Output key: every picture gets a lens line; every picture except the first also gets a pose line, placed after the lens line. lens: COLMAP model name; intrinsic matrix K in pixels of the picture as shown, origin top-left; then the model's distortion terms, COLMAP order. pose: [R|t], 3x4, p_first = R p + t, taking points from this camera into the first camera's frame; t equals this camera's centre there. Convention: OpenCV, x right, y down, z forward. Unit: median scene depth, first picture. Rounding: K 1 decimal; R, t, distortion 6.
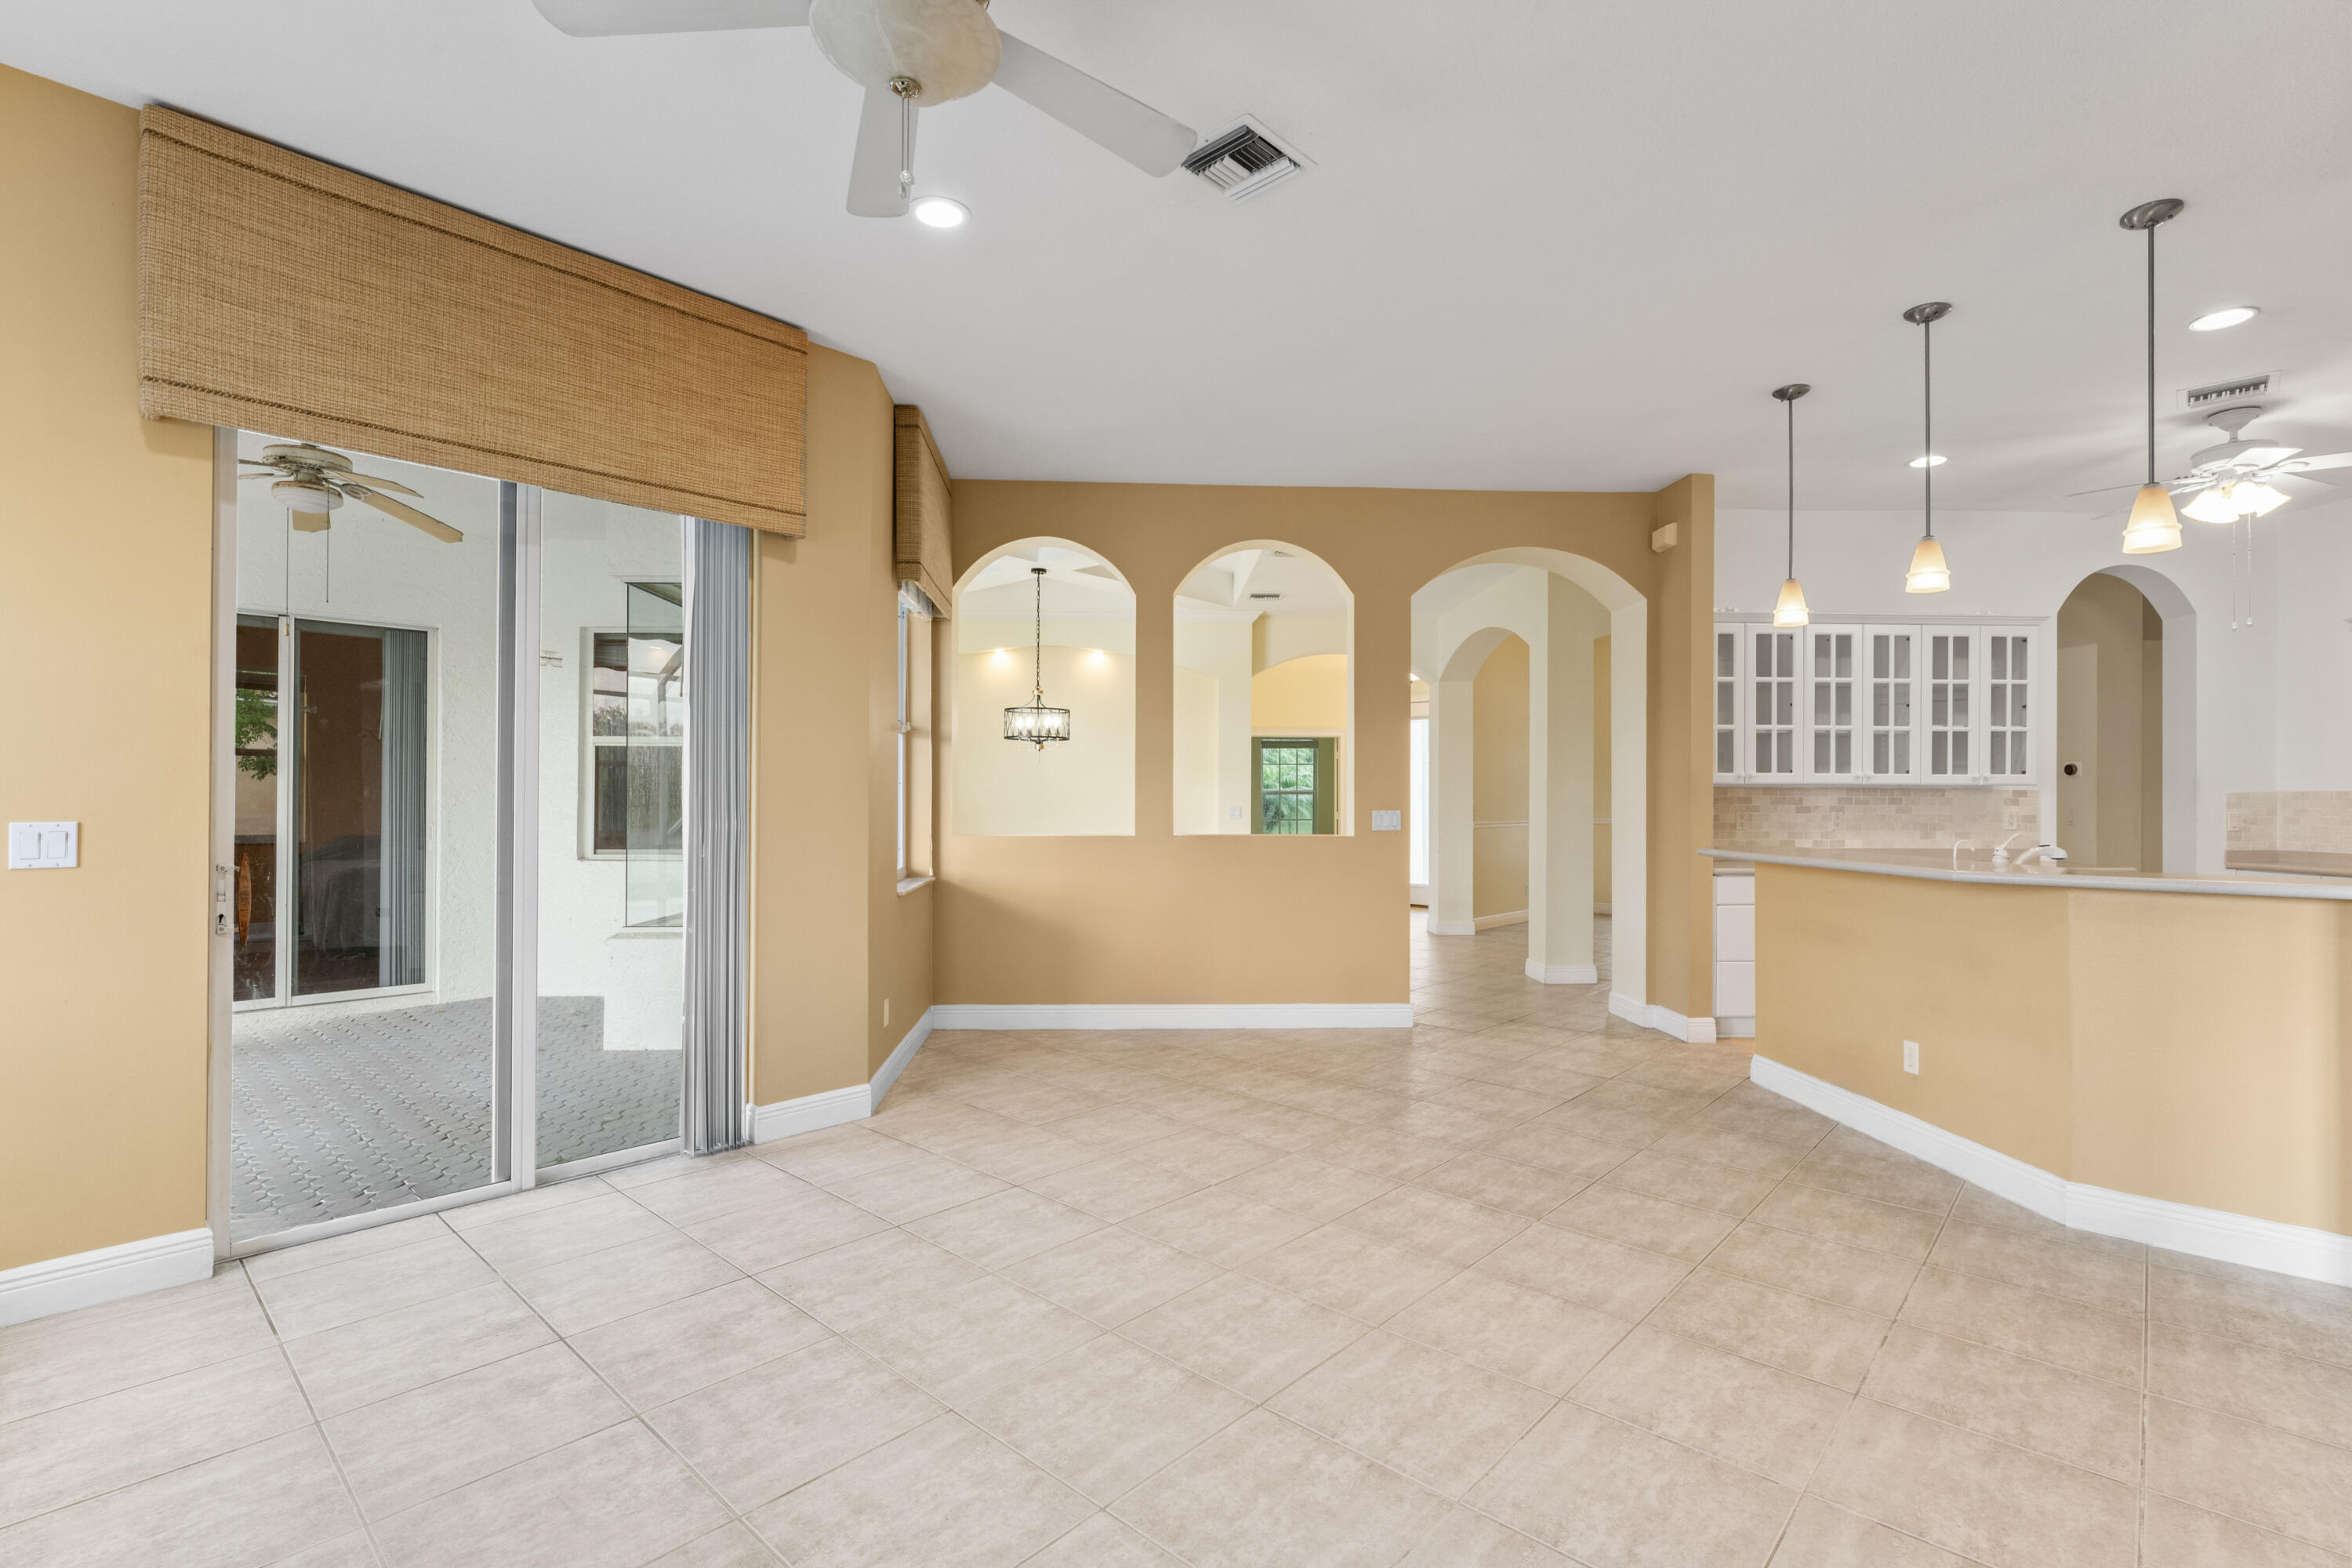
lens RADIAL K [[1065.1, 0, 1169.5], [0, 1065.1, 794.2], [0, 0, 1]] dist [-0.008071, 0.002007]
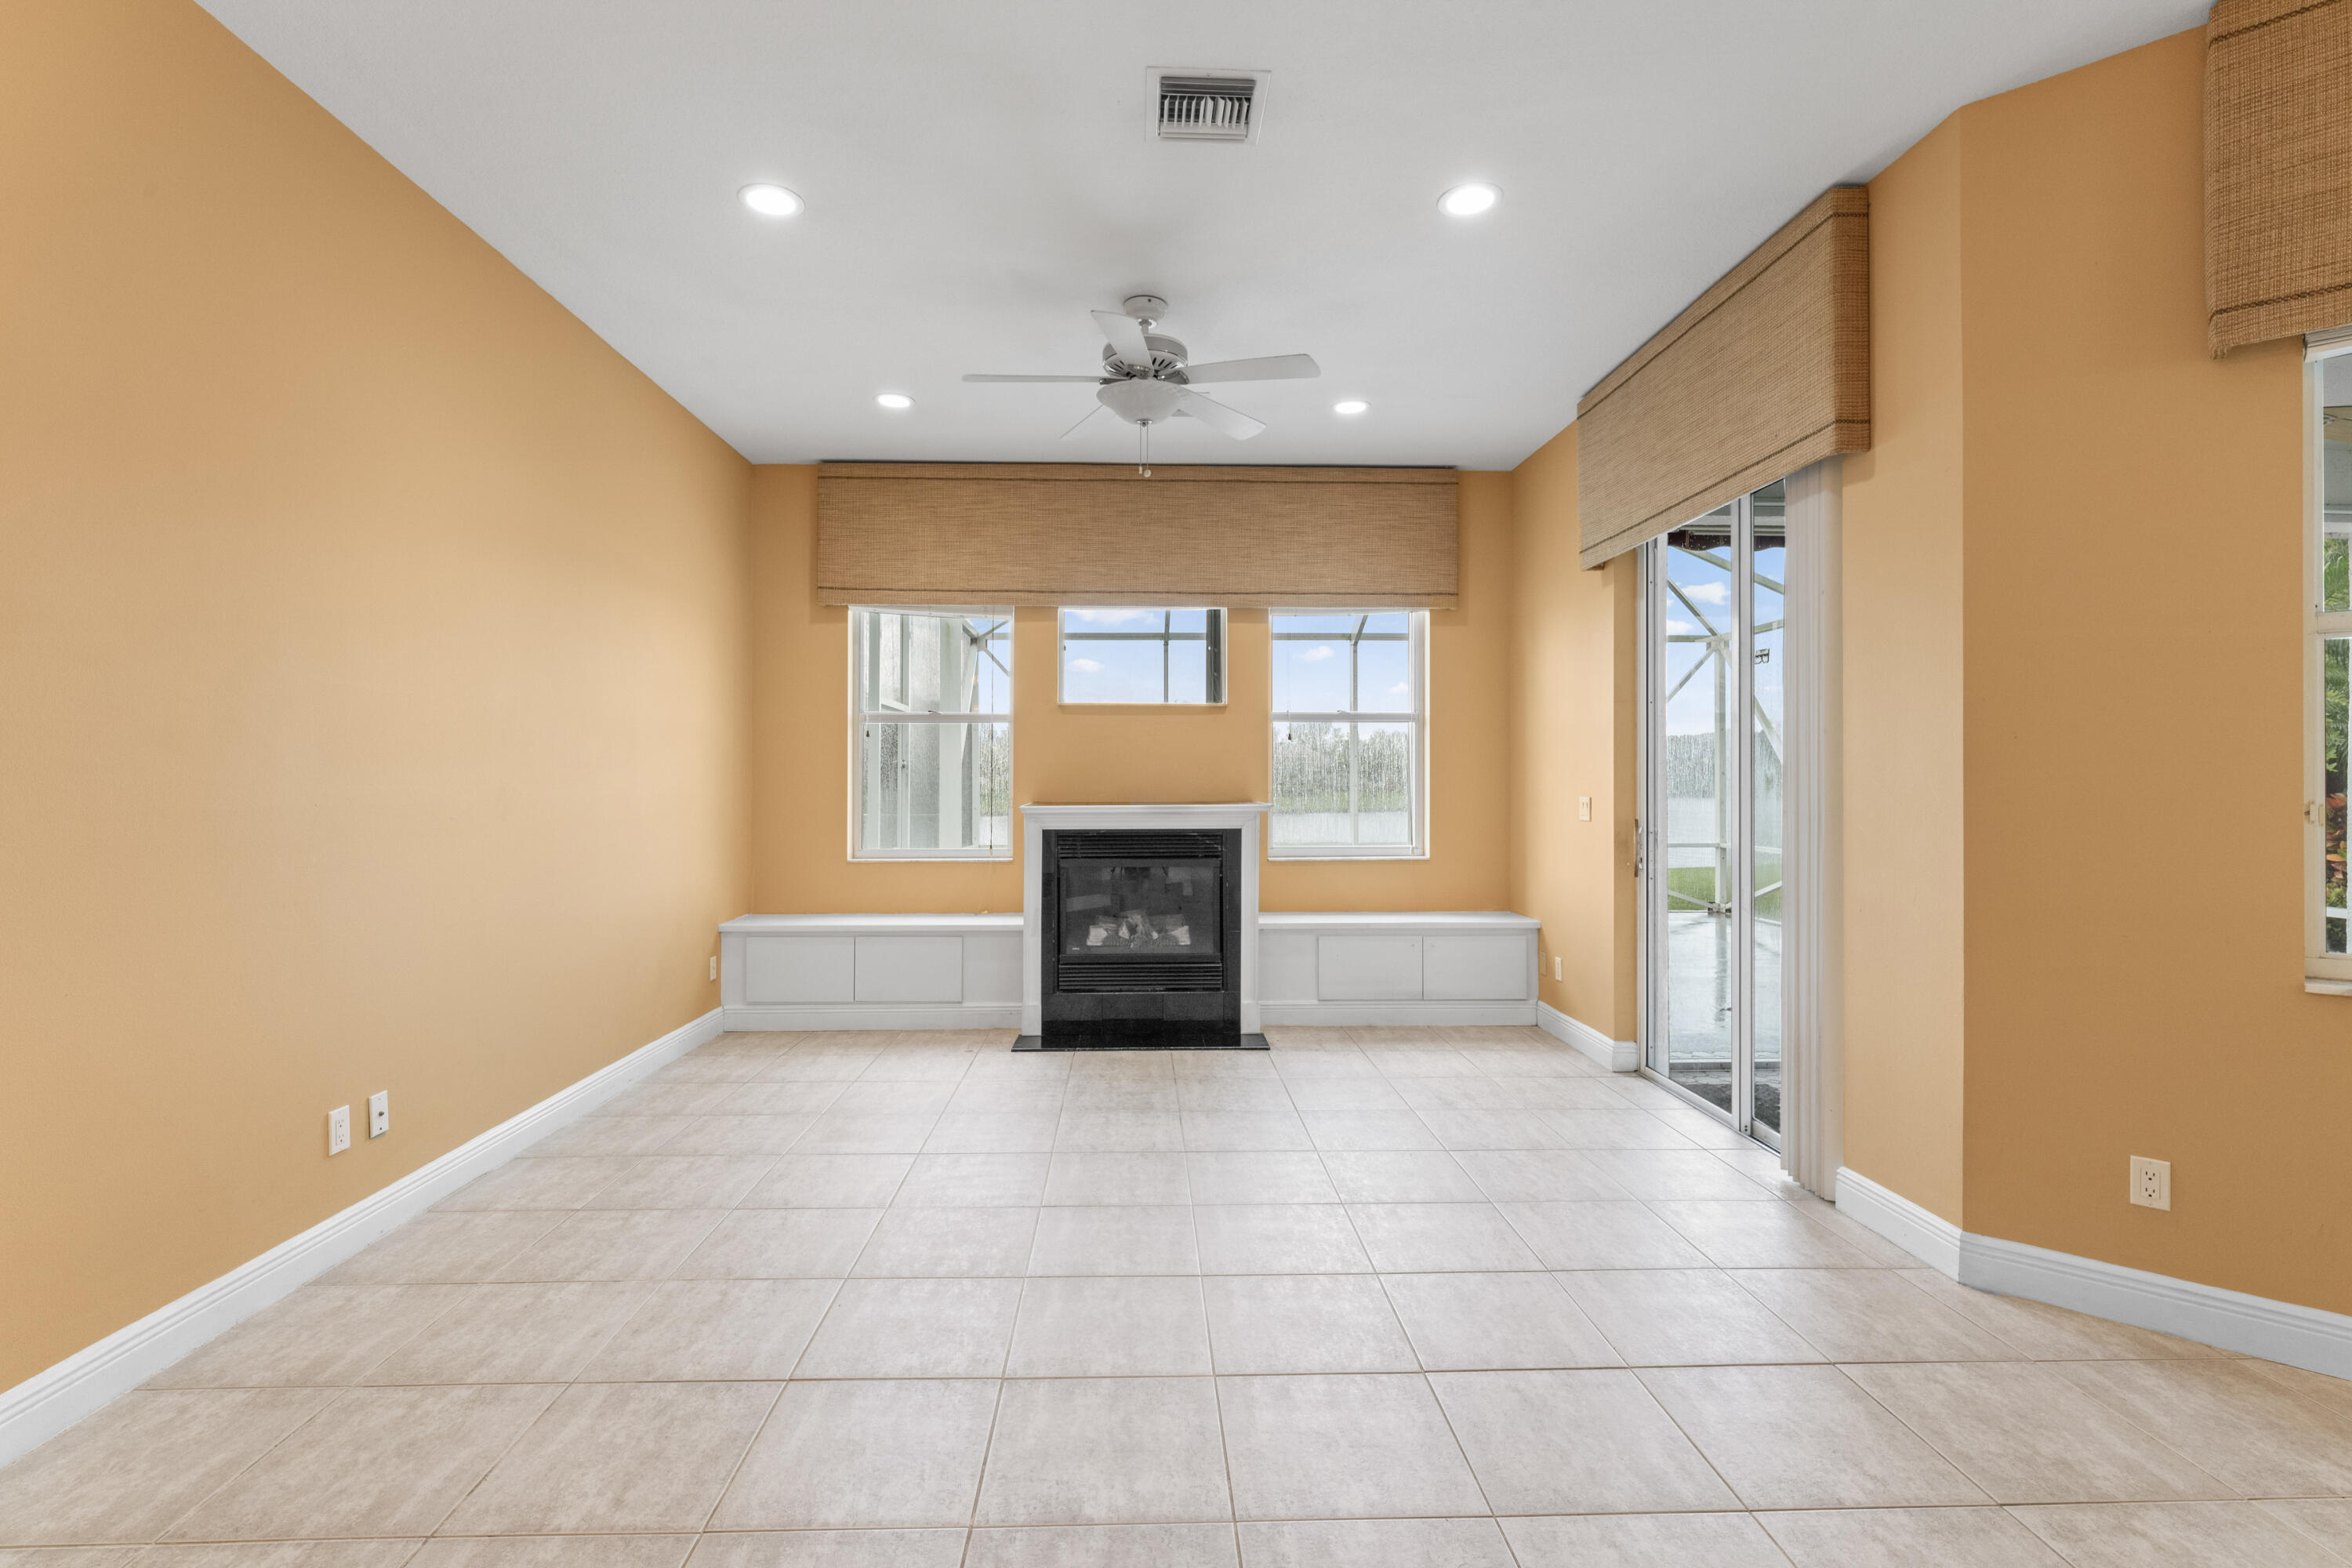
lens RADIAL K [[1065.1, 0, 1164.9], [0, 1065.1, 775.5], [0, 0, 1]] dist [-0.008071, 0.002007]
pose [[-0.713210, -0.009657, -0.700884, 0.561387], [-0.003372, 0.999941, -0.010346, 0.006871], [0.700942, -0.005015, -0.713200, 1.233958]]
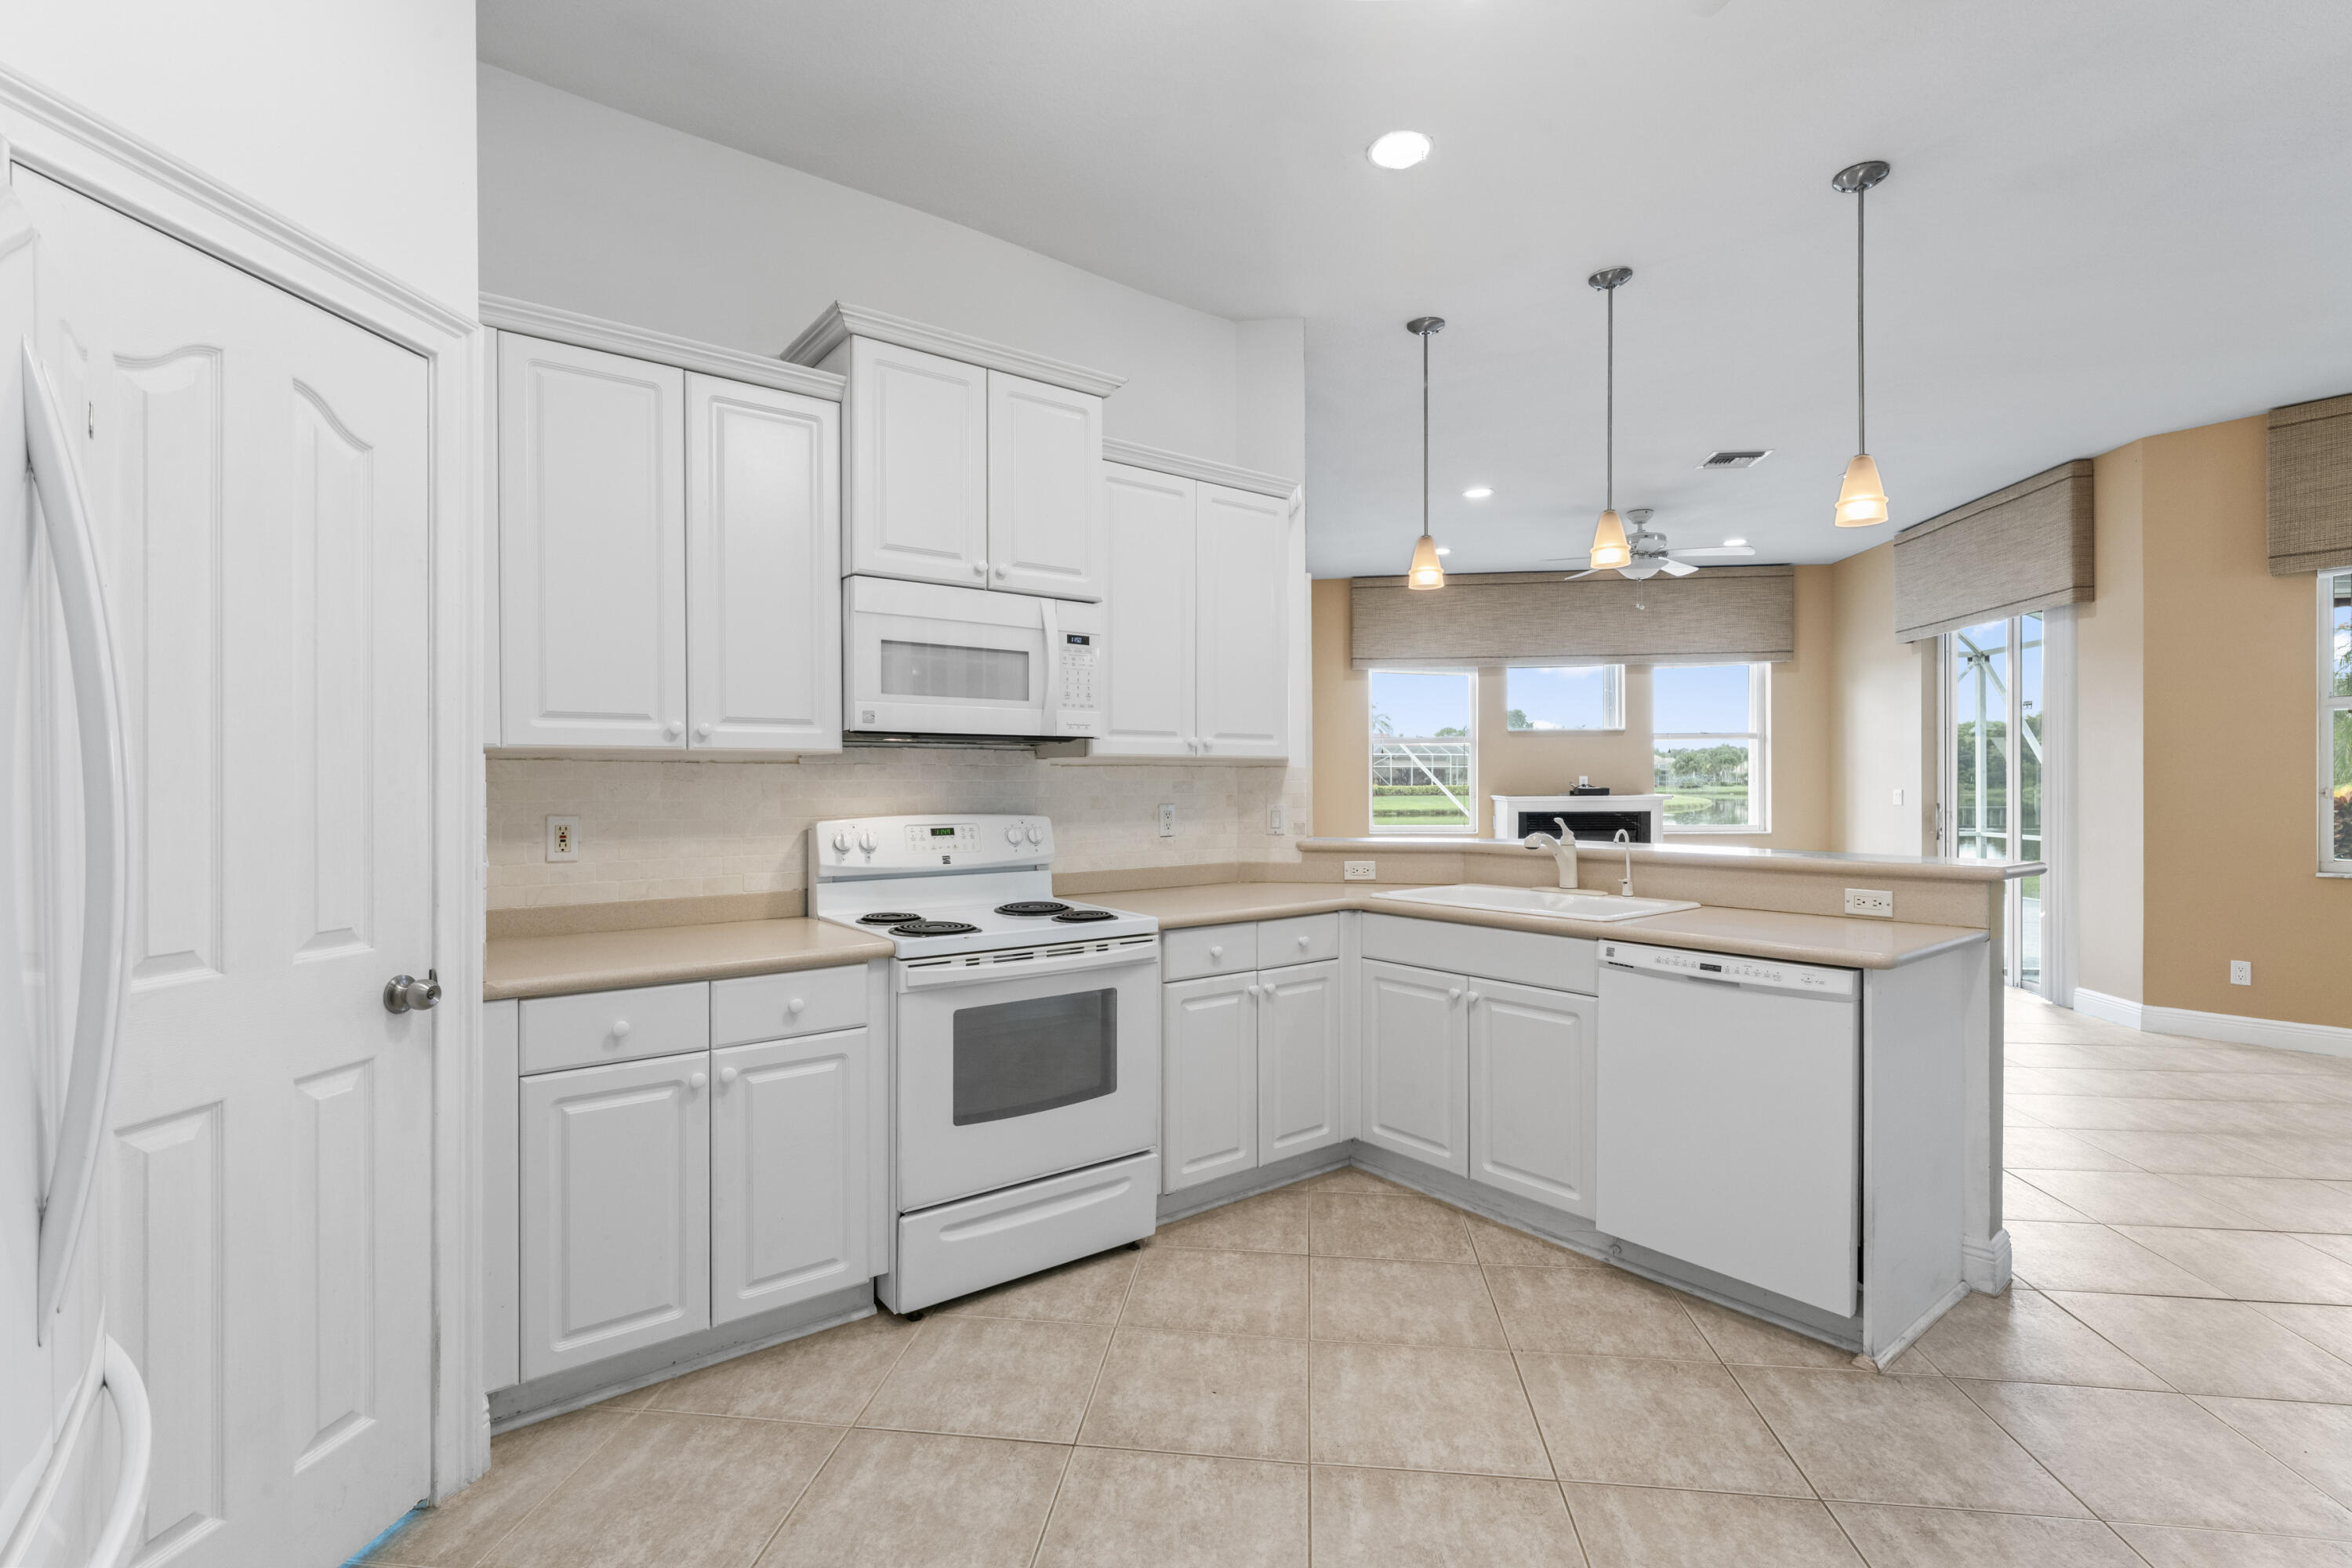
lens RADIAL K [[1065.1, 0, 1165.0], [0, 1065.1, 782.9], [0, 0, 1]] dist [-0.008071, 0.002007]
pose [[-0.818661, -0.000431, -0.574277, 1.547166], [0.001609, 0.999994, -0.003043, 0.009164], [0.574275, -0.003415, -0.818656, 1.505655]]
